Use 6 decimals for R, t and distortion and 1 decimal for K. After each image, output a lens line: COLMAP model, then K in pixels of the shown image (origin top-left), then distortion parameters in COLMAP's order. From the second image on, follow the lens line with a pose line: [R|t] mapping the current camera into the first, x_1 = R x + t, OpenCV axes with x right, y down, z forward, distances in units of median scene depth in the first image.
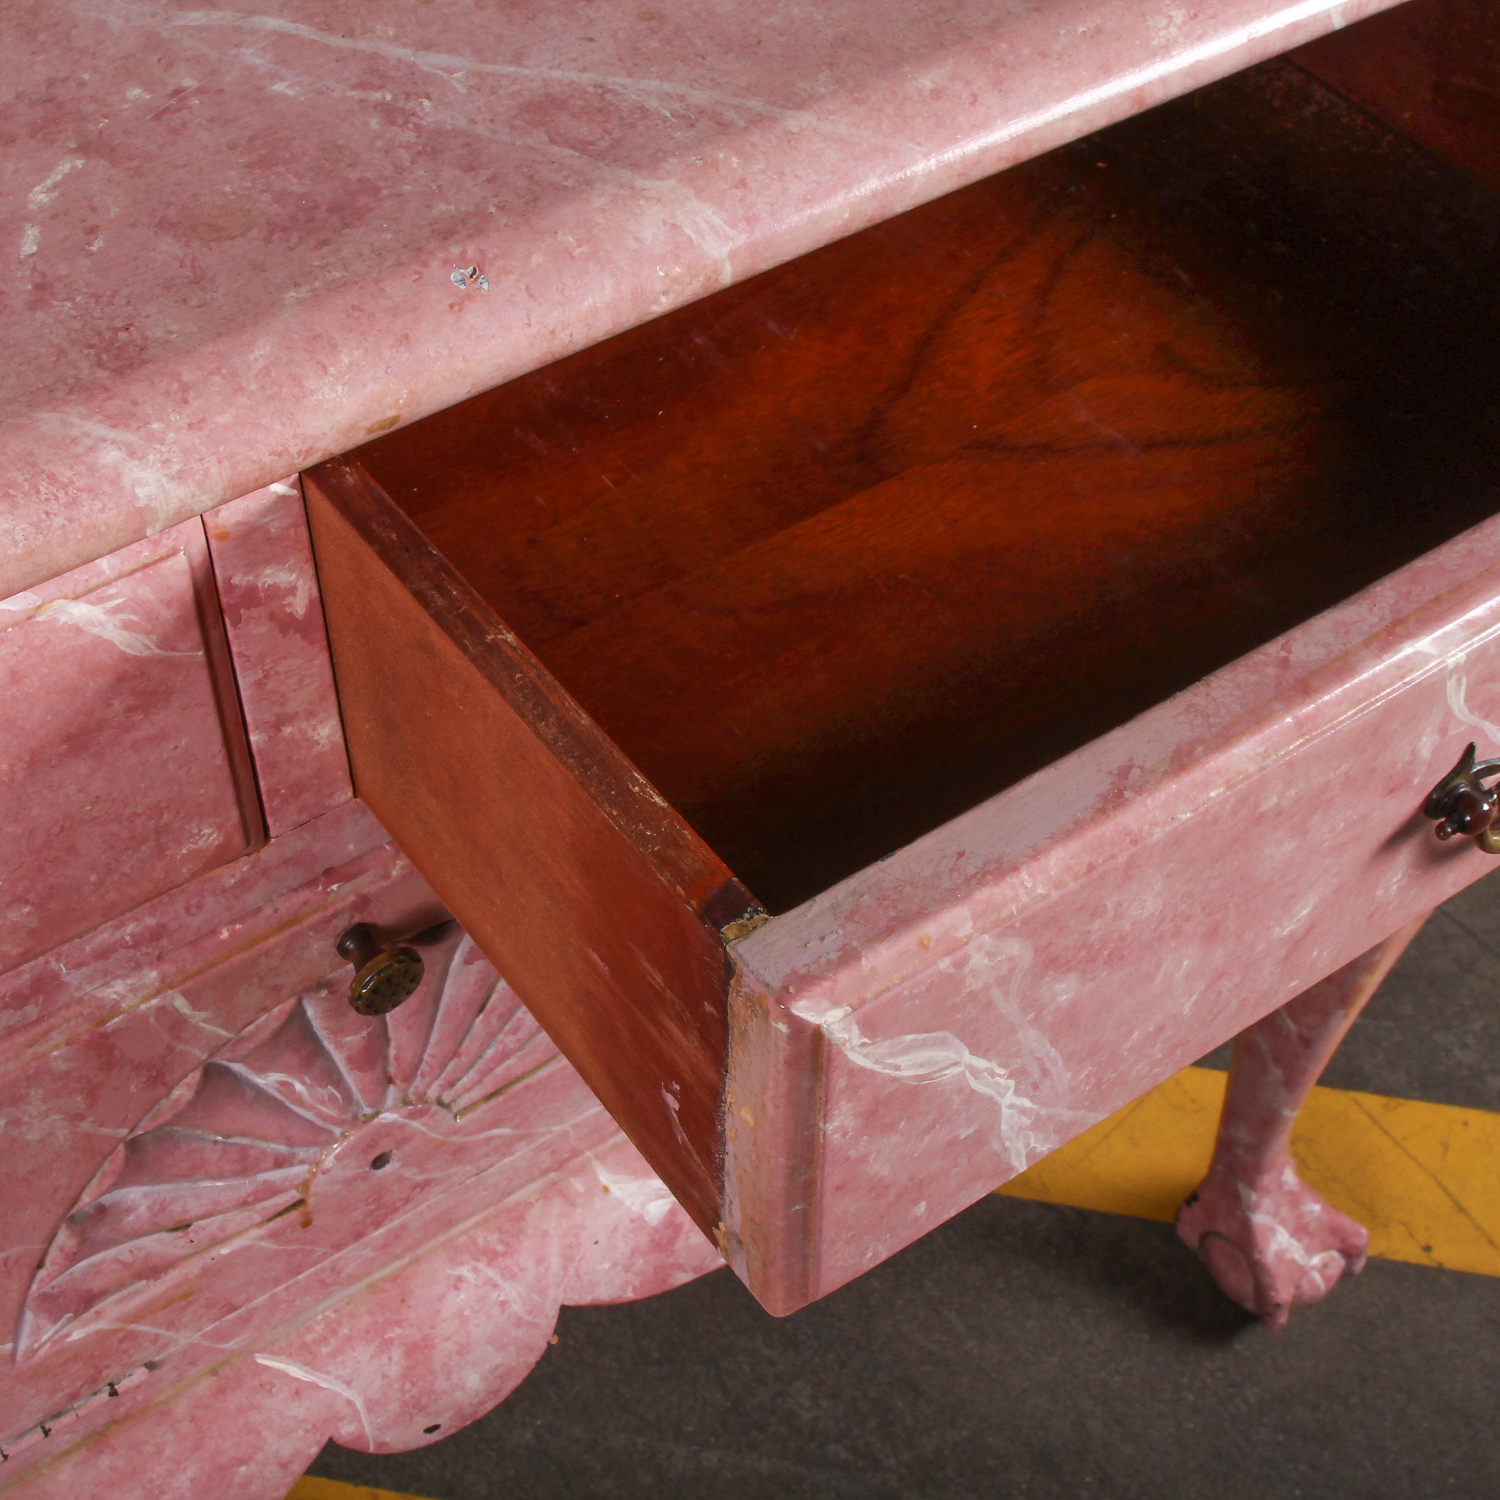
lens RADIAL K [[2544.0, 0, 756.0], [0, 2544.0, 744.0], [0, 0, 1]] dist [-0.101847, 0.079151]
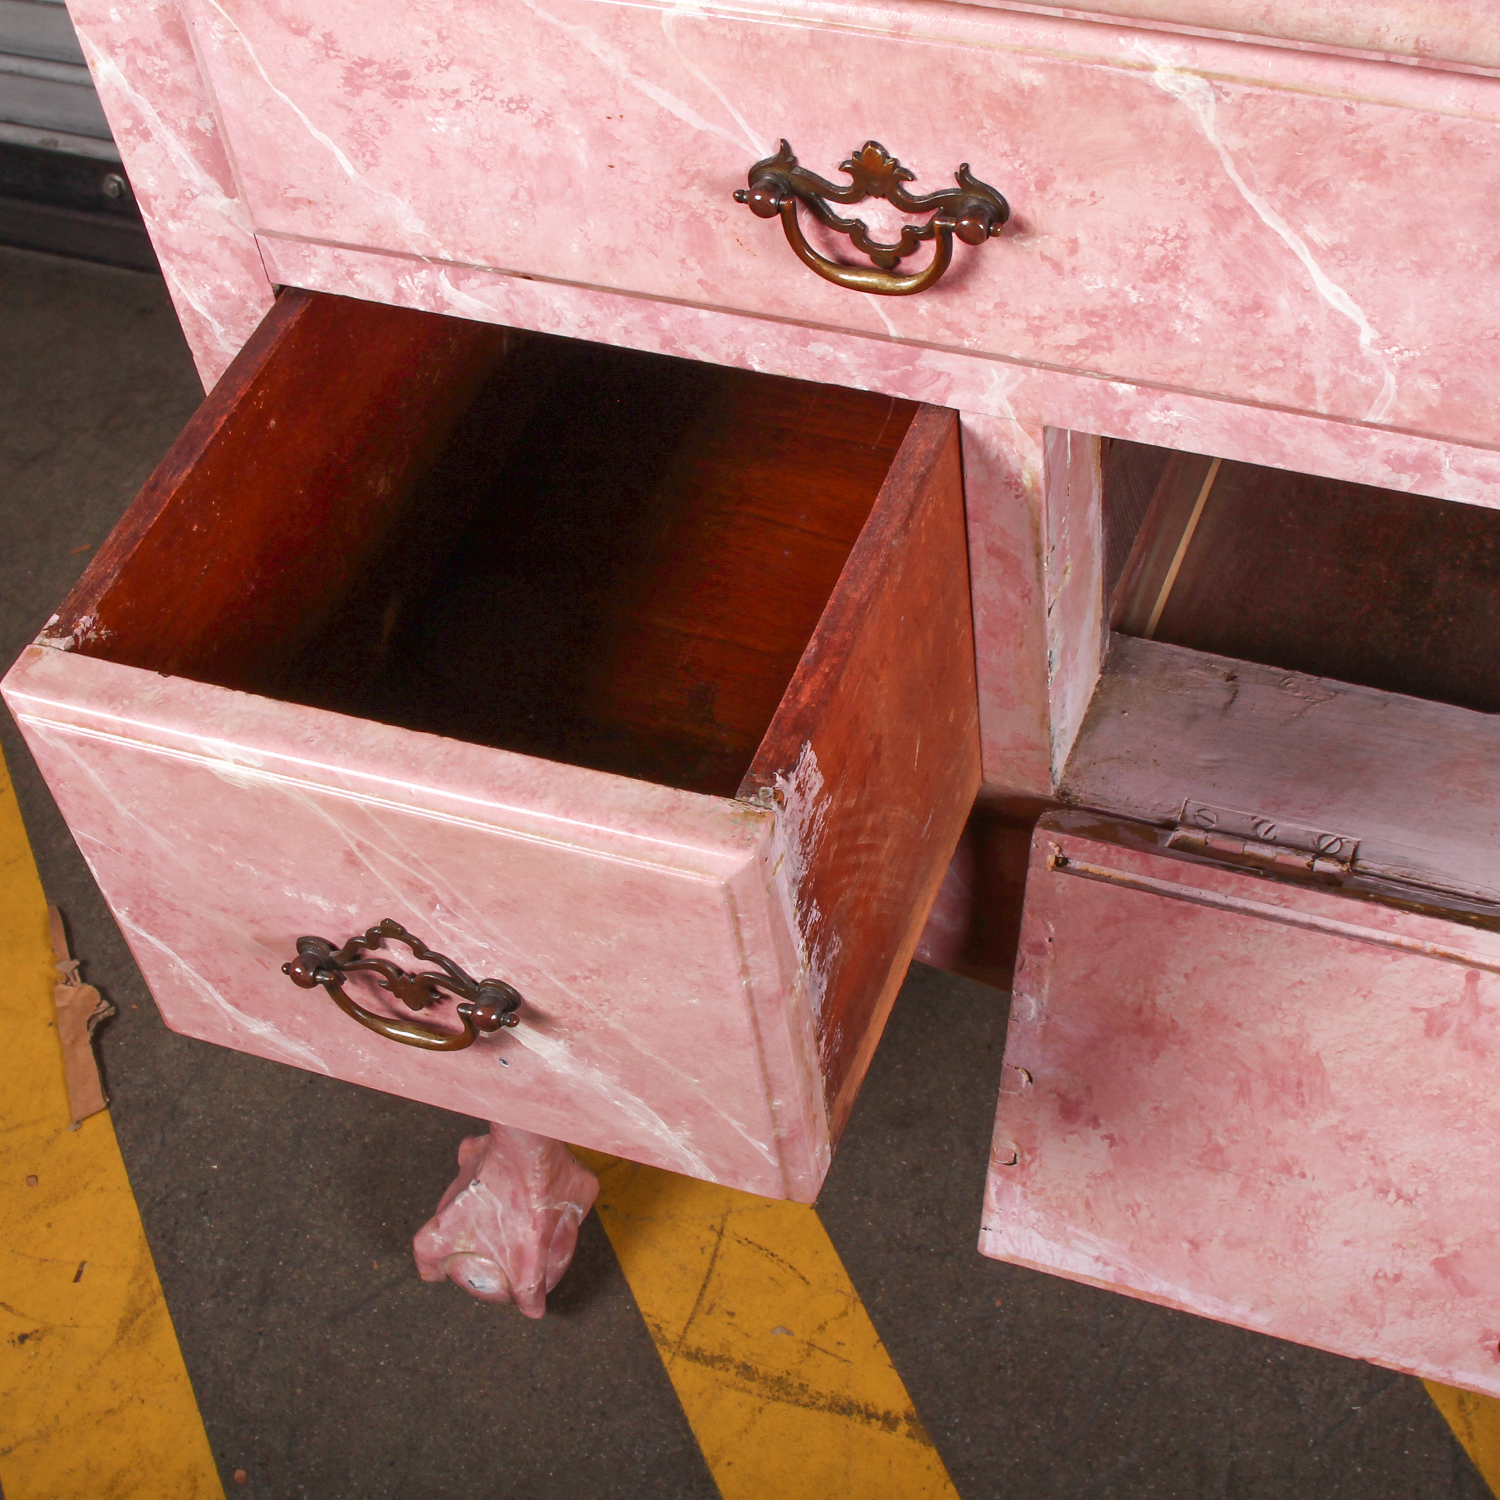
lens RADIAL K [[2530.8, 0, 750.0], [0, 2530.8, 750.0], [0, 0, 1]] dist [-0.069587, -0.040388]
pose [[0.542554, 0.598640, -0.589292, 0.269383], [-0.539738, 0.785982, 0.301520, 0.018990], [0.643675, 0.154472, 0.749547, 0.003233]]
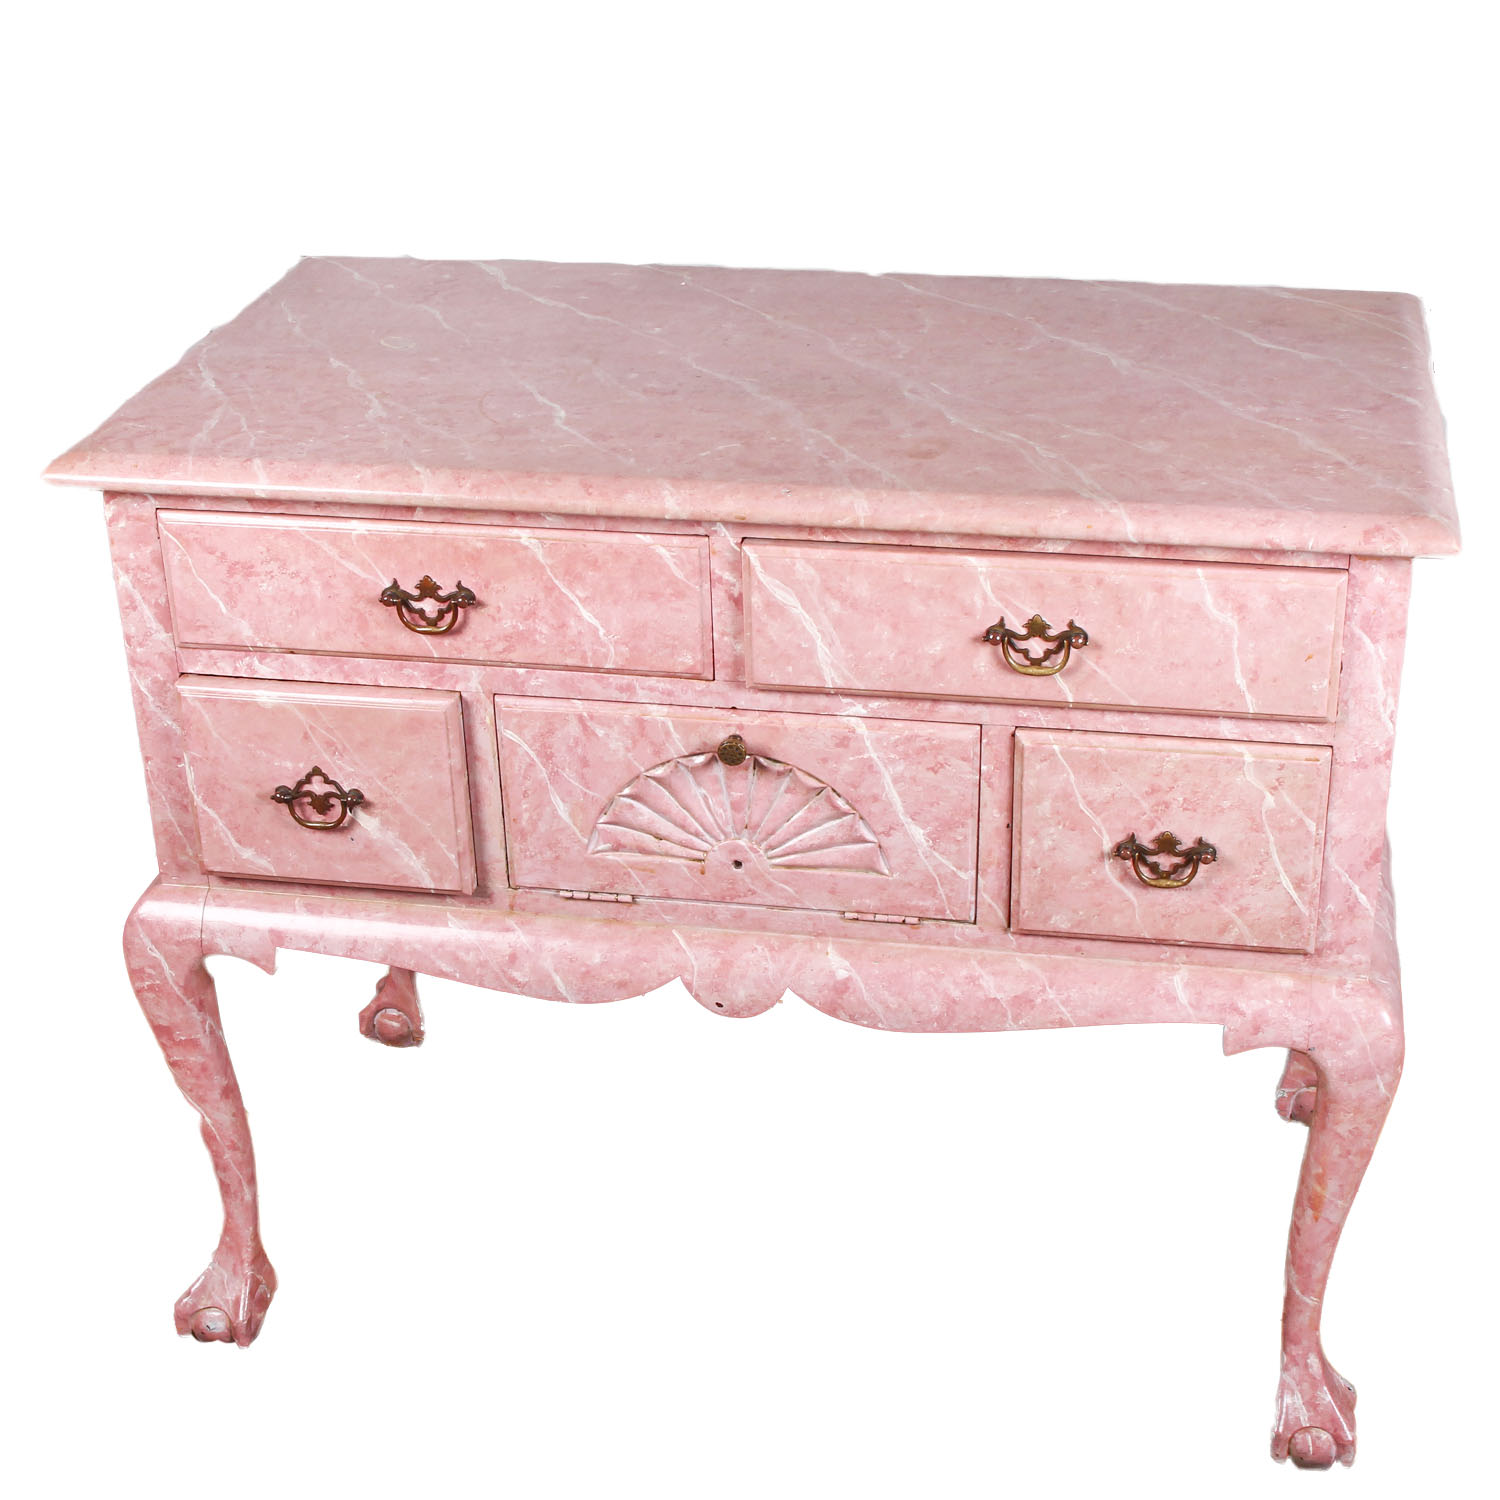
lens RADIAL K [[2526.7, 0, 760.0], [0, 2526.7, 748.7], [0, 0, 1]] dist [-0.104673, 0.116316]
pose [[0.690815, 0.304589, -0.655745, 1.786850], [-0.513243, 0.845383, -0.148018, 0.509902], [0.509271, 0.438809, 0.740331, -1.111921]]
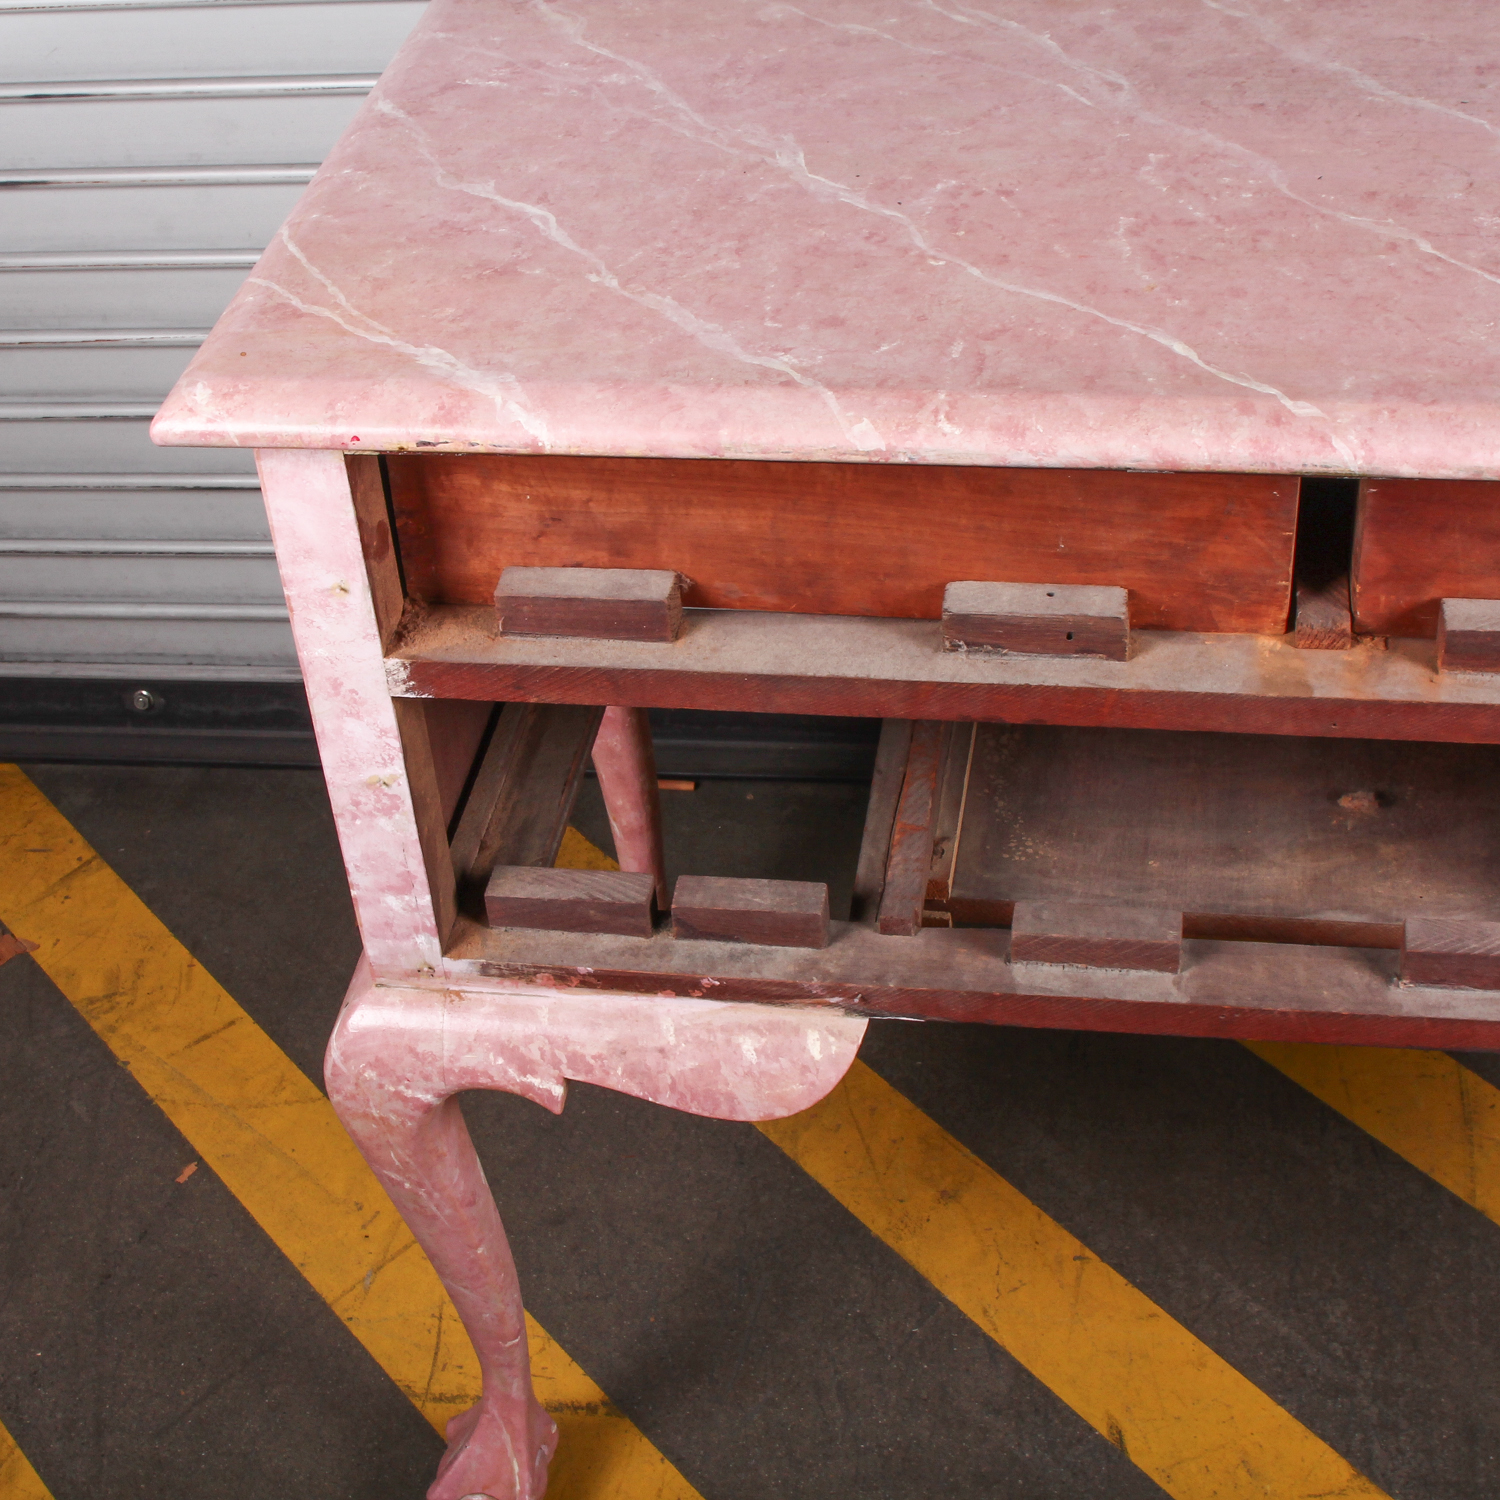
lens RADIAL K [[2499.4, 0, 750.0], [0, 2499.4, 750.0], [0, 0, 1]] dist [-0.101506, 0.082459]
pose [[-0.711790, -0.404685, 0.574095, -1.356385], [0.557084, 0.172550, 0.812332, -2.077175], [-0.427799, 0.898029, 0.102624, 1.445817]]
